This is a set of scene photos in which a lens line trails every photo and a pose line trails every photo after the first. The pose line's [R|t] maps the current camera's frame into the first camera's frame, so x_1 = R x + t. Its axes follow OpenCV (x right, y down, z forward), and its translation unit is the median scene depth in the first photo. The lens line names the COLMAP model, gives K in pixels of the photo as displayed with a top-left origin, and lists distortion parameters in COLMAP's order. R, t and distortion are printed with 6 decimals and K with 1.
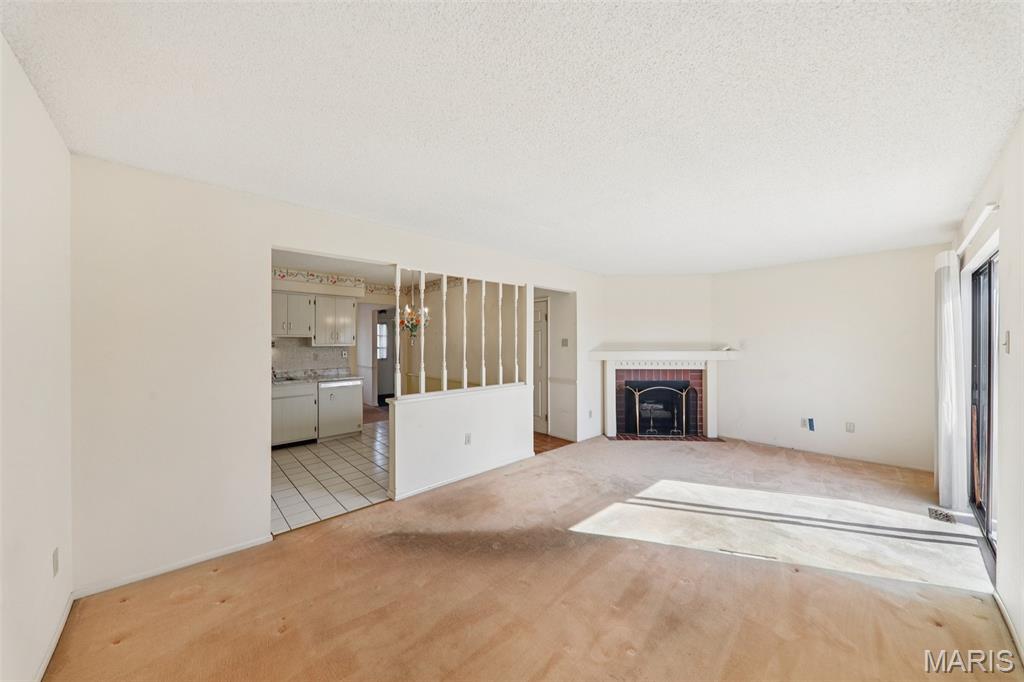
lens RADIAL K [[353.8, 0, 512.4], [0, 353.8, 341.7], [0, 0, 1]] dist [0.004739, -0.003732]
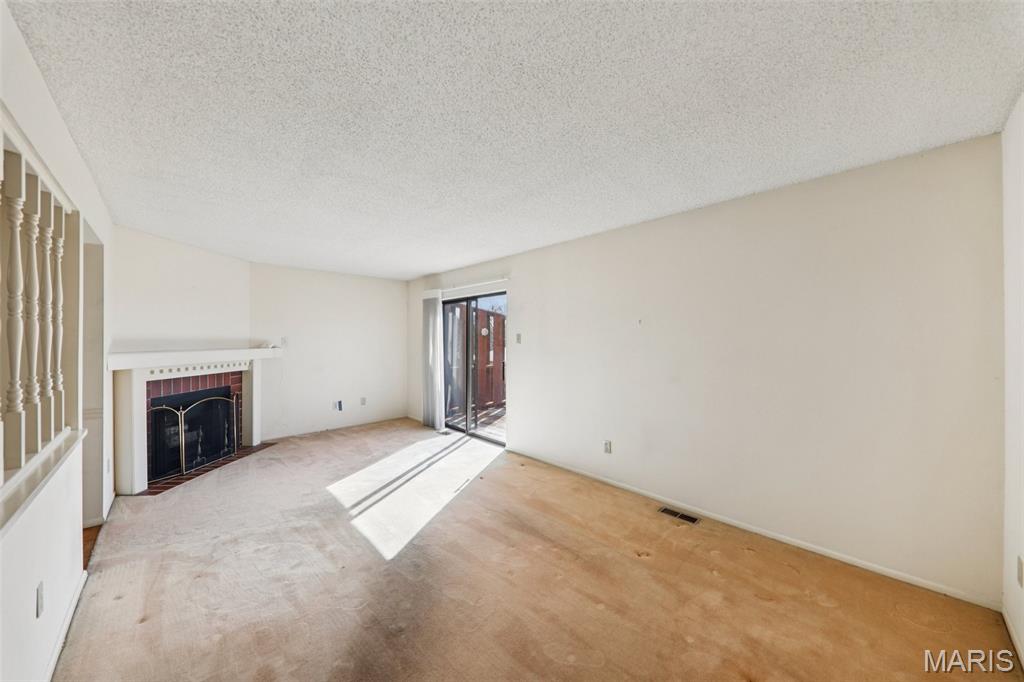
lens RADIAL K [[353.8, 0, 515.1], [0, 353.8, 340.6], [0, 0, 1]] dist [0.004739, -0.003732]
pose [[-0.012088, -0.004483, 0.999917, -0.466067], [-0.000573, 0.999990, 0.004476, 0.002312], [-0.999927, -0.000518, -0.012091, 0.484021]]
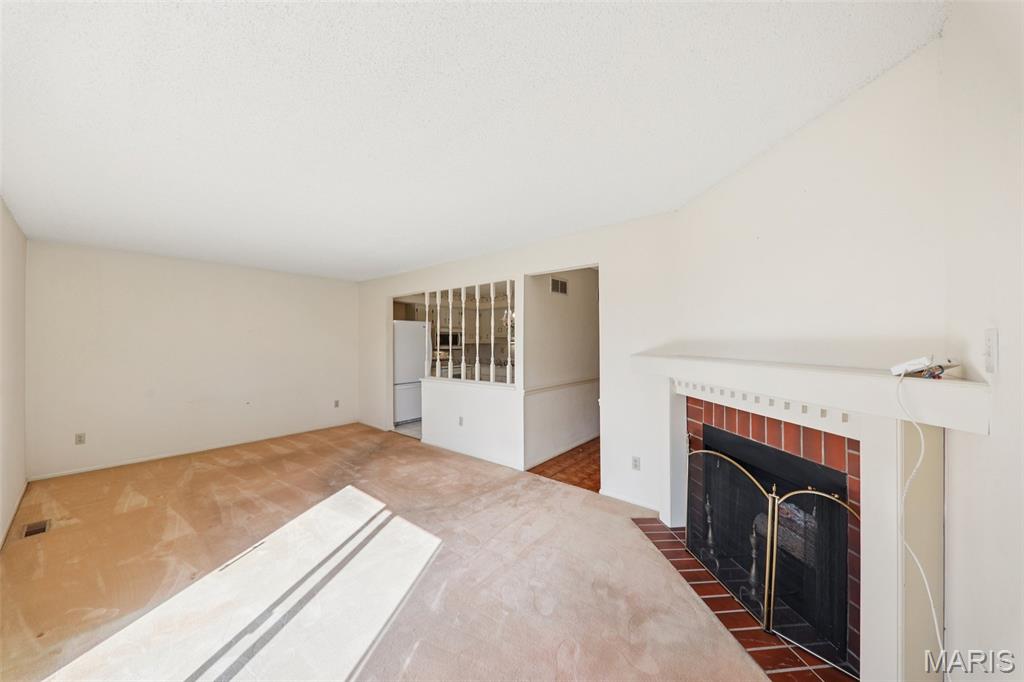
lens RADIAL K [[353.8, 0, 511.3], [0, 353.8, 340.3], [0, 0, 1]] dist [0.004739, -0.003732]
pose [[0.120884, -0.004846, -0.992655, 1.044830], [0.003282, 0.999985, -0.004482, 0.005406], [0.992661, -0.002716, 0.120898, 0.979234]]
